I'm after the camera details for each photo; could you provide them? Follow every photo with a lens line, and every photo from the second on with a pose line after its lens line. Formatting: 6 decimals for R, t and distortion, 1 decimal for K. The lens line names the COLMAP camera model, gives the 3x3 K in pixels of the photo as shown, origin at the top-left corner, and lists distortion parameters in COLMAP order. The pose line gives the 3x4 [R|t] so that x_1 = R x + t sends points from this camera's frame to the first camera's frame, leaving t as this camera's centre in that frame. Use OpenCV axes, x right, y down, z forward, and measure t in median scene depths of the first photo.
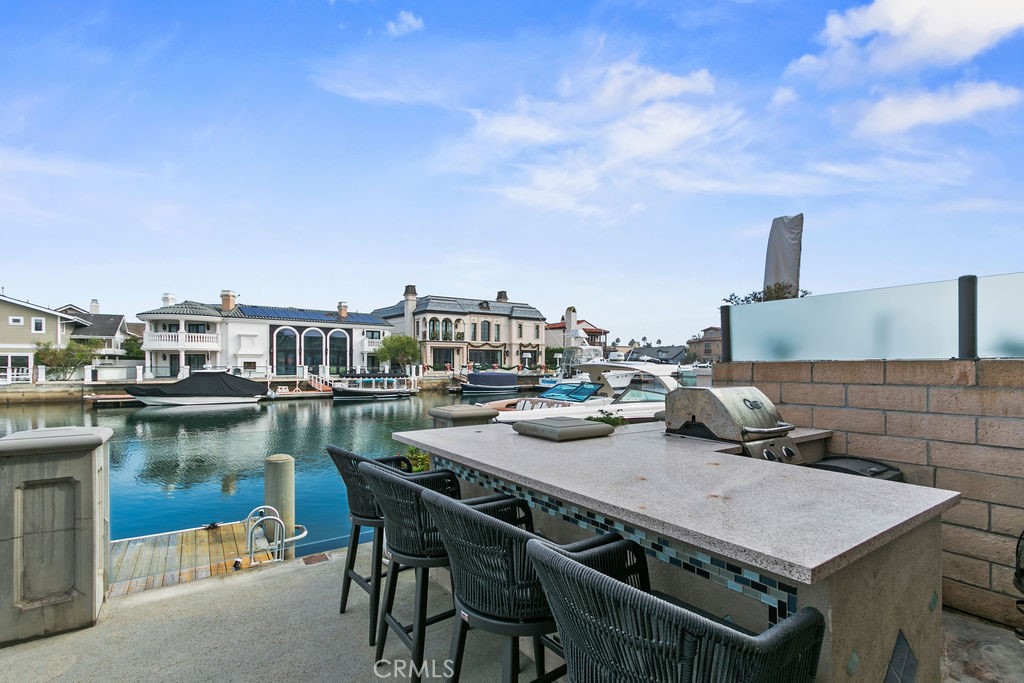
lens RADIAL K [[487.0, 0, 512.0], [0, 487.0, 341.5], [0, 0, 1]] dist [-0.001779, -0.000264]
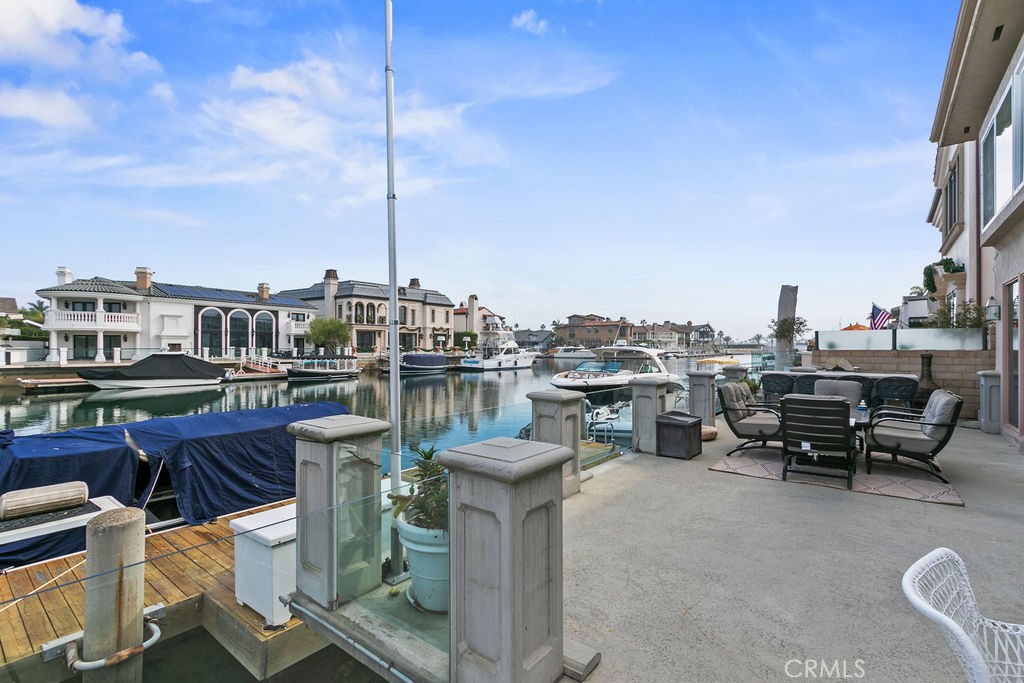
lens RADIAL K [[487.0, 0, 512.0], [0, 487.0, 341.5], [0, 0, 1]] dist [-0.001779, -0.000264]
pose [[0.947187, 0.005654, 0.320632, -0.188956], [-0.017802, 0.999230, 0.034969, -0.006663], [-0.320187, -0.038830, 0.946558, -0.103186]]
